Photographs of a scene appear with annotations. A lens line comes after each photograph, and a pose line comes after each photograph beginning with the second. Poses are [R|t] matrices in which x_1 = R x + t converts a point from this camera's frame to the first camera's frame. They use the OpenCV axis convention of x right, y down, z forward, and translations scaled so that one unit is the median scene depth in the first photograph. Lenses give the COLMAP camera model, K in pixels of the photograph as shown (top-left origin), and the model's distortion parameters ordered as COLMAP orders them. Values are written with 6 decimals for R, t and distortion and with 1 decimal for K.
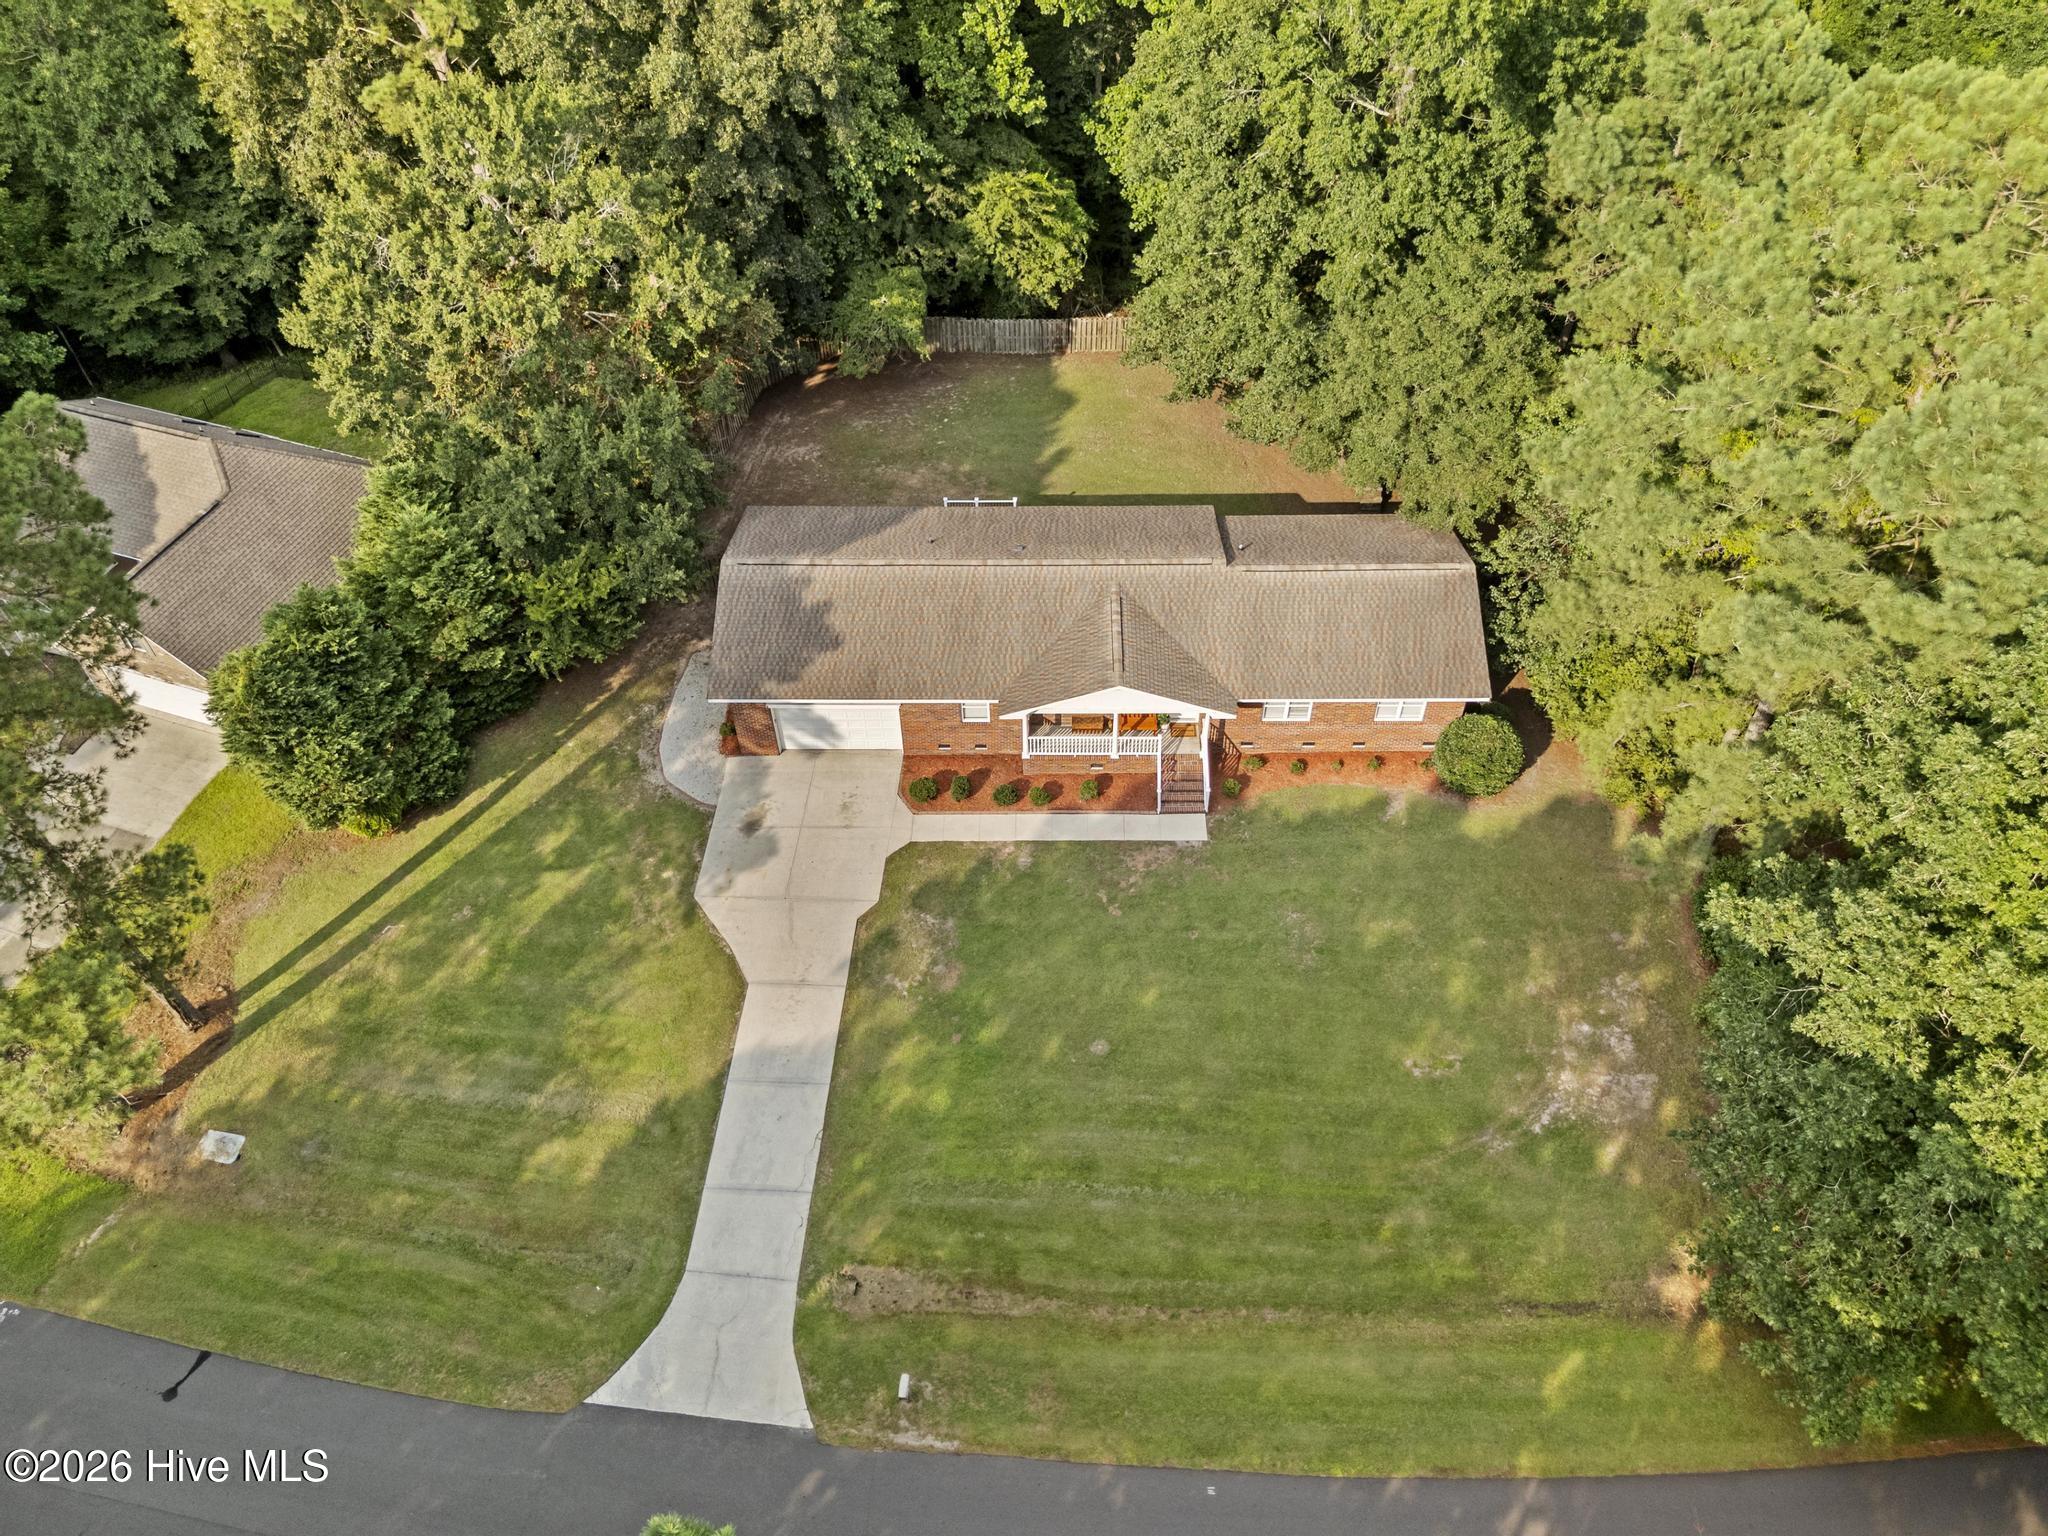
lens RADIAL K [[1531.5, 0, 1033.7], [0, 1531.5, 762.4], [0, 0, 1]] dist [0.072985, -0.099487]
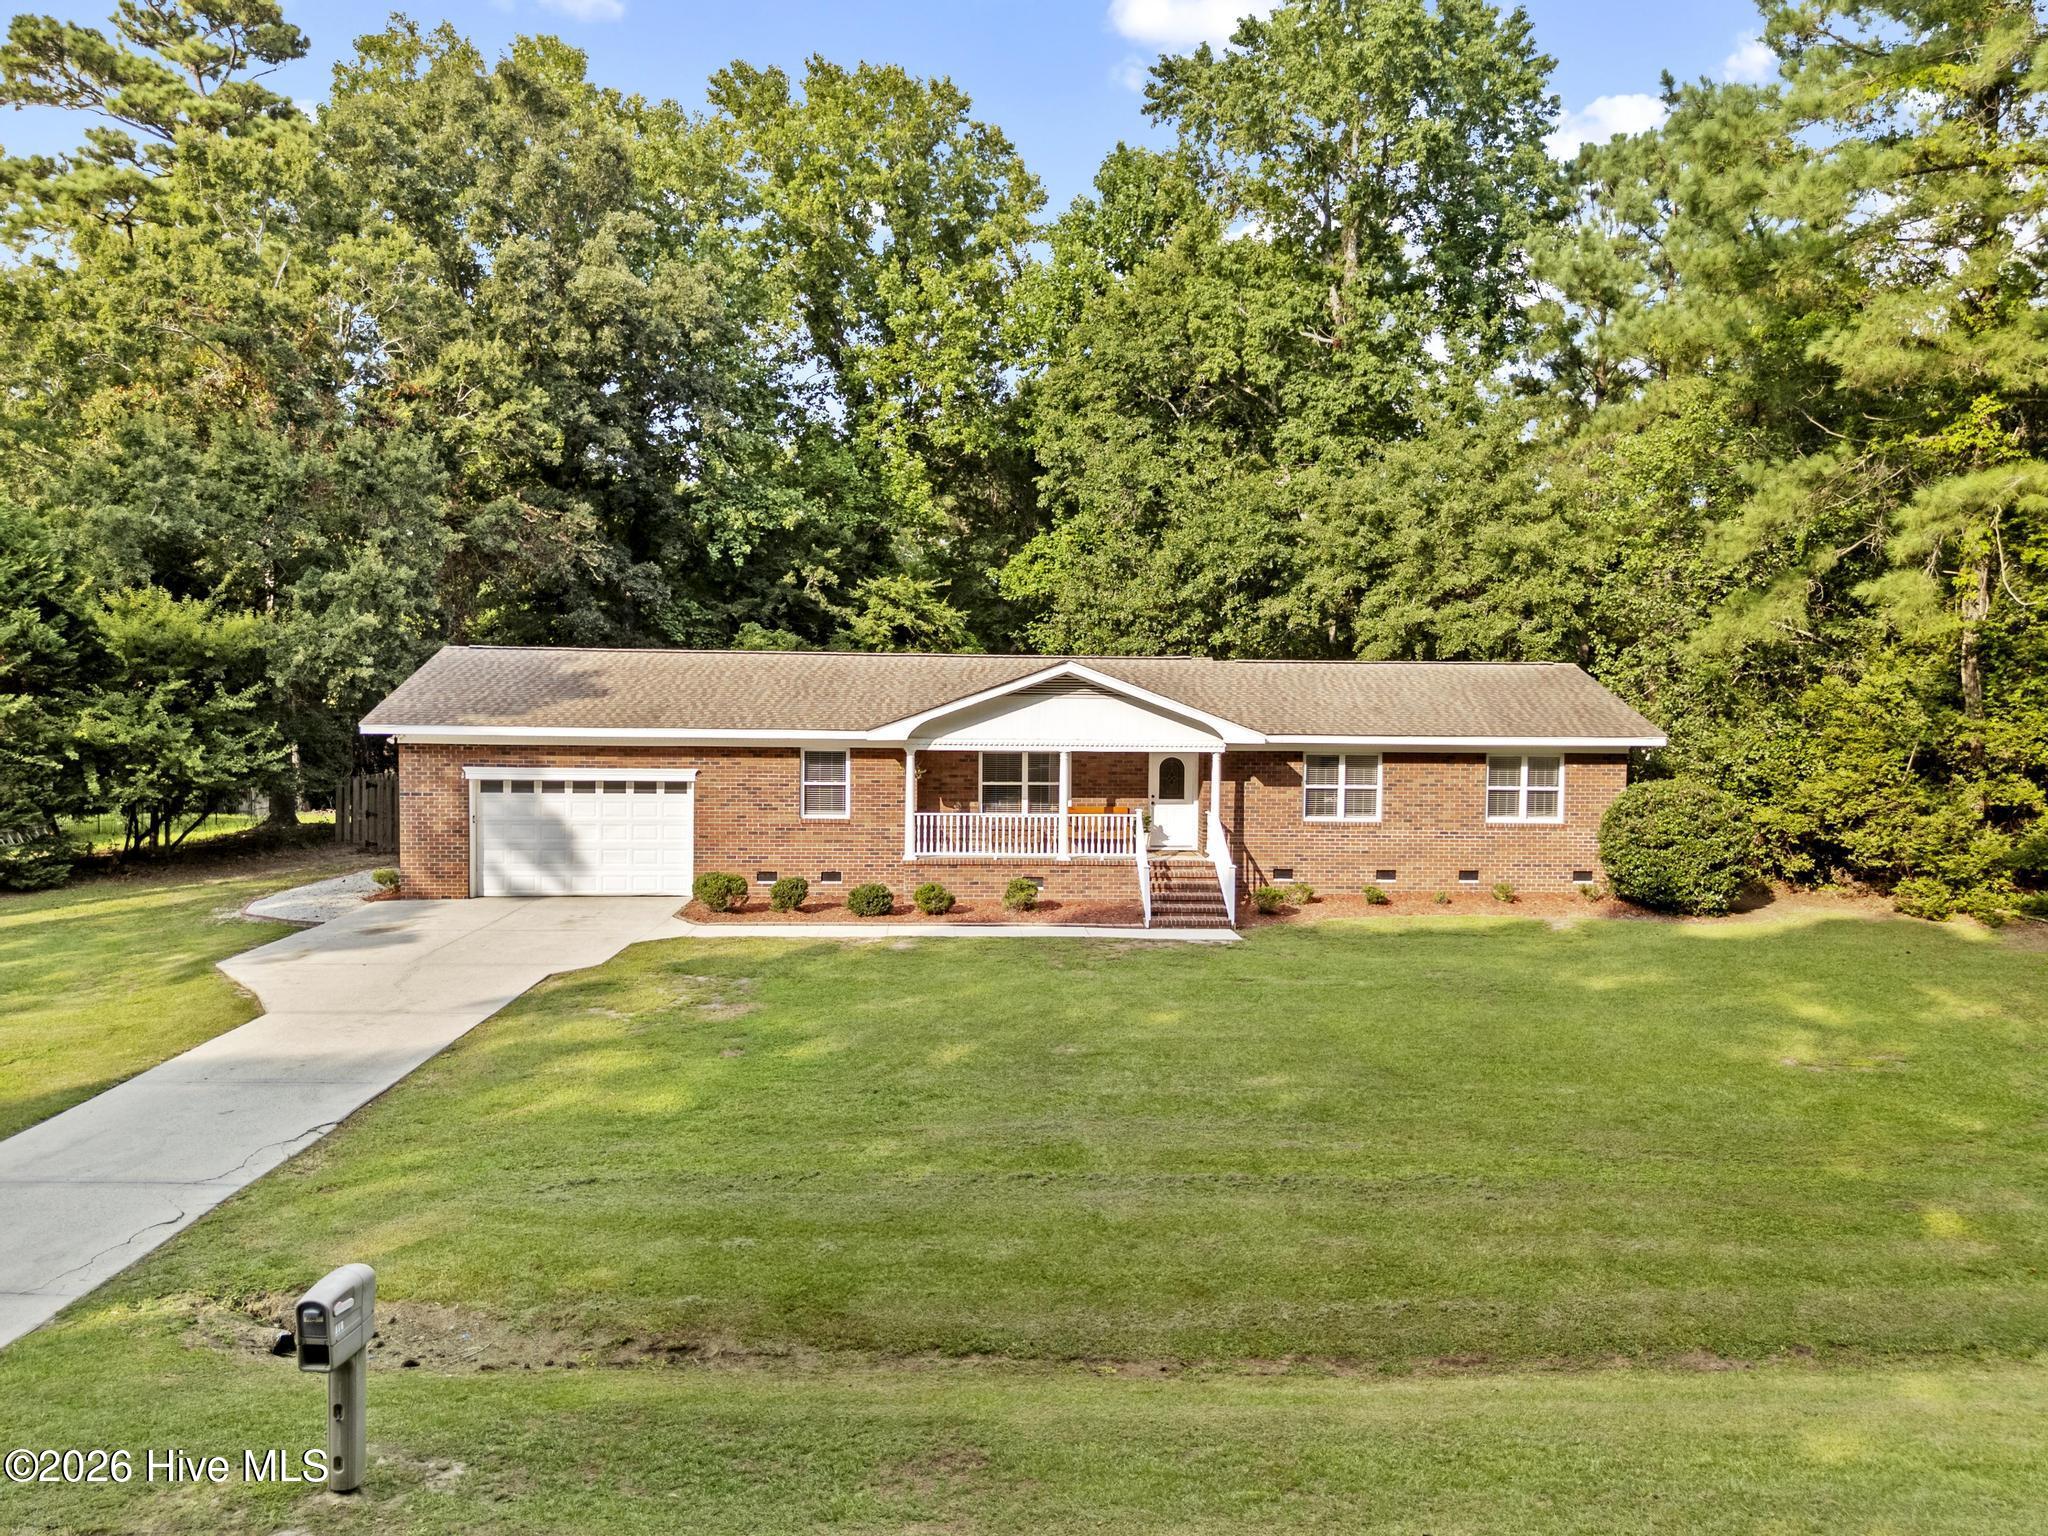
lens RADIAL K [[1531.5, 0, 1033.7], [0, 1531.5, 762.4], [0, 0, 1]] dist [0.072985, -0.099487]
pose [[0.997727, 0.014148, 0.065877, 0.003179], [0.037788, 0.691986, -0.720922, 0.390017], [-0.055785, 0.721773, 0.689878, 0.580241]]
